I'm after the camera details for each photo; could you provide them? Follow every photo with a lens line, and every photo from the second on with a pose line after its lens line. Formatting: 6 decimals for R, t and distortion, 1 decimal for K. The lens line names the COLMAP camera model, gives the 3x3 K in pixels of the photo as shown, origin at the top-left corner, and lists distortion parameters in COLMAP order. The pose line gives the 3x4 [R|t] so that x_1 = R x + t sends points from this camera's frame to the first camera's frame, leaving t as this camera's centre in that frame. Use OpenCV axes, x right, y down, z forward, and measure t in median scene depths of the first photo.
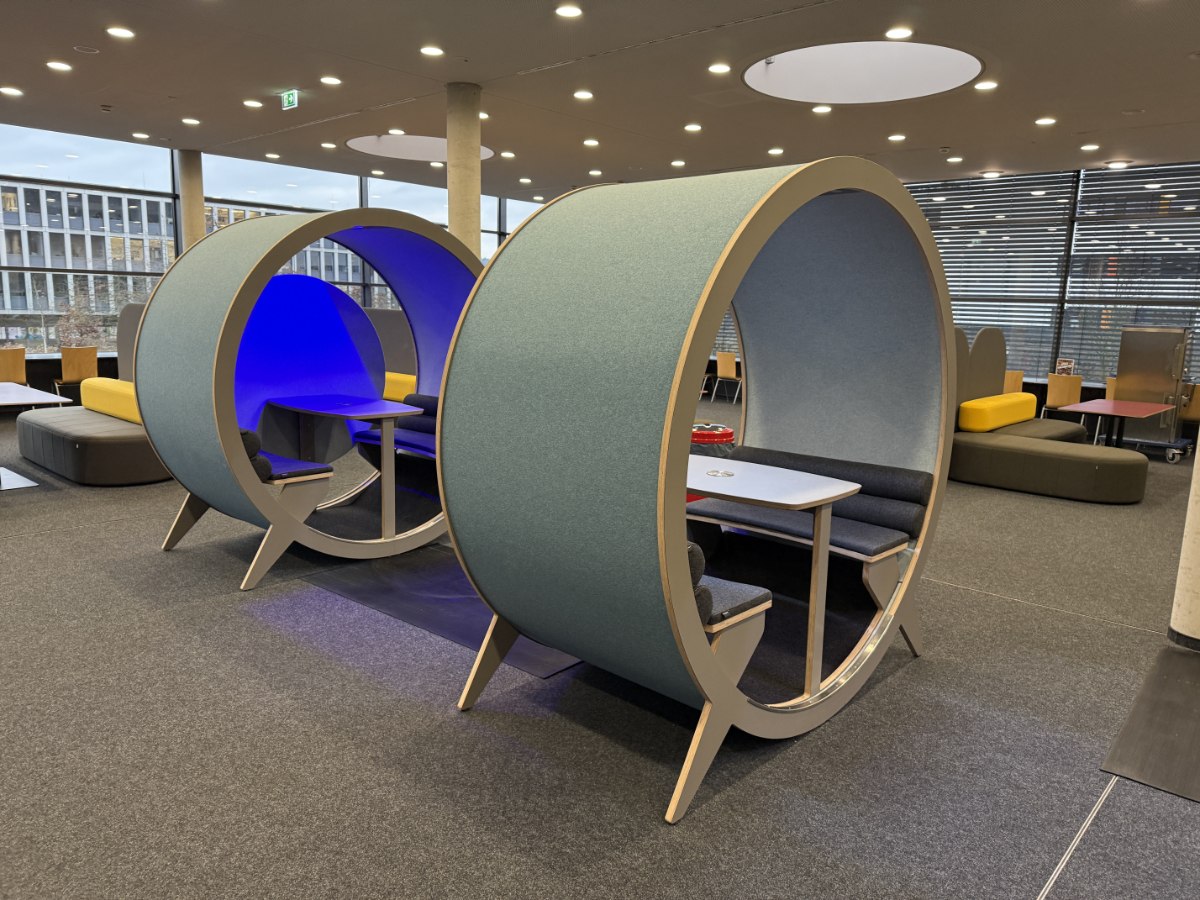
lens RADIAL K [[857.4, 0, 600.0], [0, 857.4, 450.0], [0, 0, 1]] dist [0.029220, -0.001791]
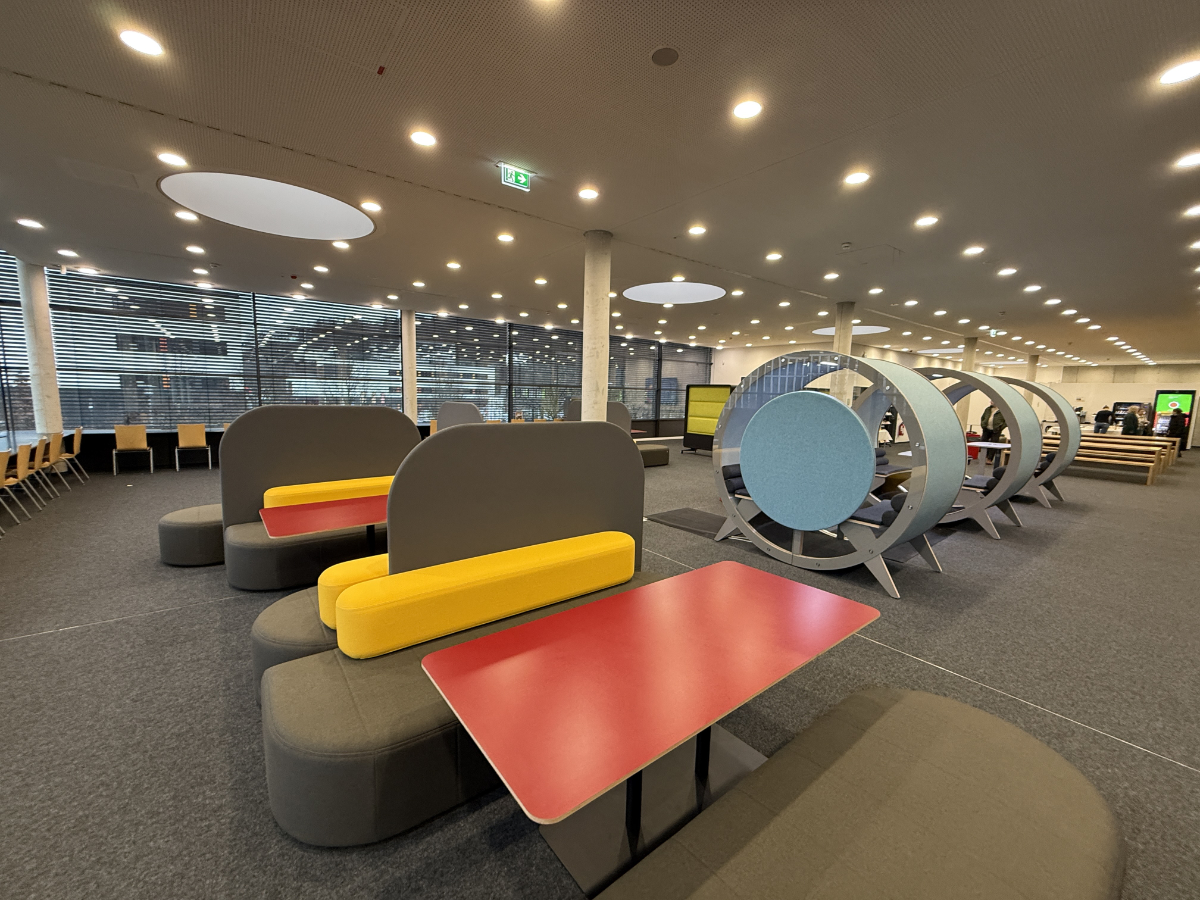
lens RADIAL K [[476.0, 0, 600.0], [0, 476.0, 450.0], [0, 0, 1]] dist [0.009235, -0.000024]
pose [[0.154078, -0.144767, 0.977396, -0.083746], [0.143760, 0.981966, 0.122782, -0.017948], [-0.977544, 0.121593, 0.172111, 0.085228]]
